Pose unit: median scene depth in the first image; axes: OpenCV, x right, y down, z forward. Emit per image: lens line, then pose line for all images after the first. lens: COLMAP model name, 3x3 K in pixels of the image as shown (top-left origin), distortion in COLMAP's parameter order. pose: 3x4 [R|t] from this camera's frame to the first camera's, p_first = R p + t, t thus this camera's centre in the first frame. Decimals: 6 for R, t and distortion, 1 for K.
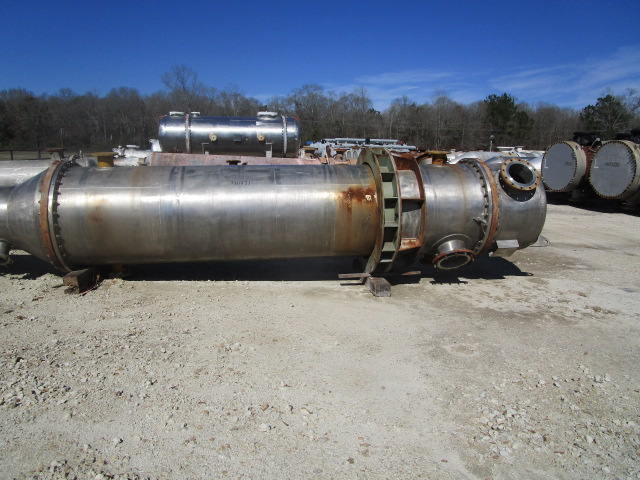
lens RADIAL K [[465.1, 0, 320.0], [0, 465.1, 240.0], [0, 0, 1]] dist [-0.003635, 0.002966]
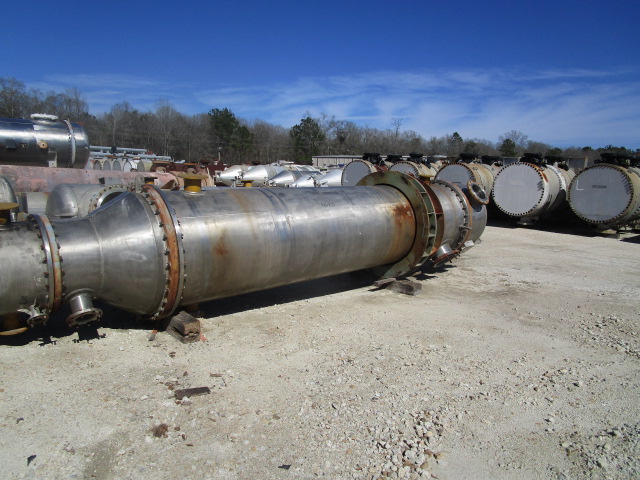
lens RADIAL K [[459.8, 0, 320.0], [0, 459.8, 240.0], [0, 0, 1]] dist [-0.006342, -0.003731]
pose [[0.828405, -0.072172, 0.555461, -0.182252], [0.081762, 0.996623, 0.007555, -0.012438], [-0.554130, 0.039157, 0.831508, 0.035777]]
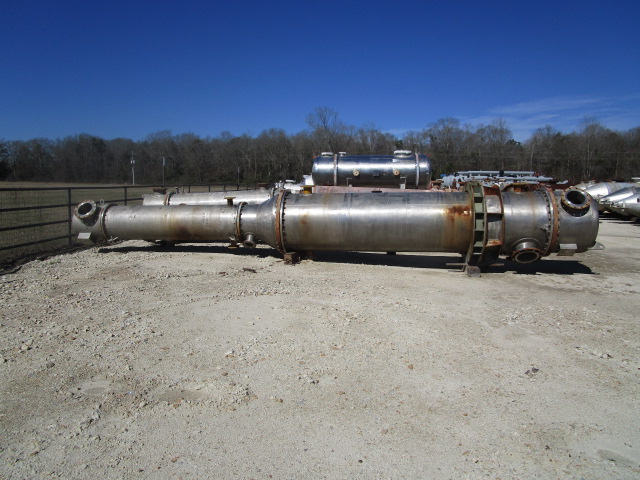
lens RADIAL K [[465.1, 0, 320.0], [0, 465.1, 240.0], [0, 0, 1]] dist [-0.003635, 0.002966]
pose [[0.960409, 0.024665, -0.277499, 0.016864], [-0.043779, 0.997060, -0.062894, 0.029867], [0.275131, 0.072552, 0.958665, -0.156621]]
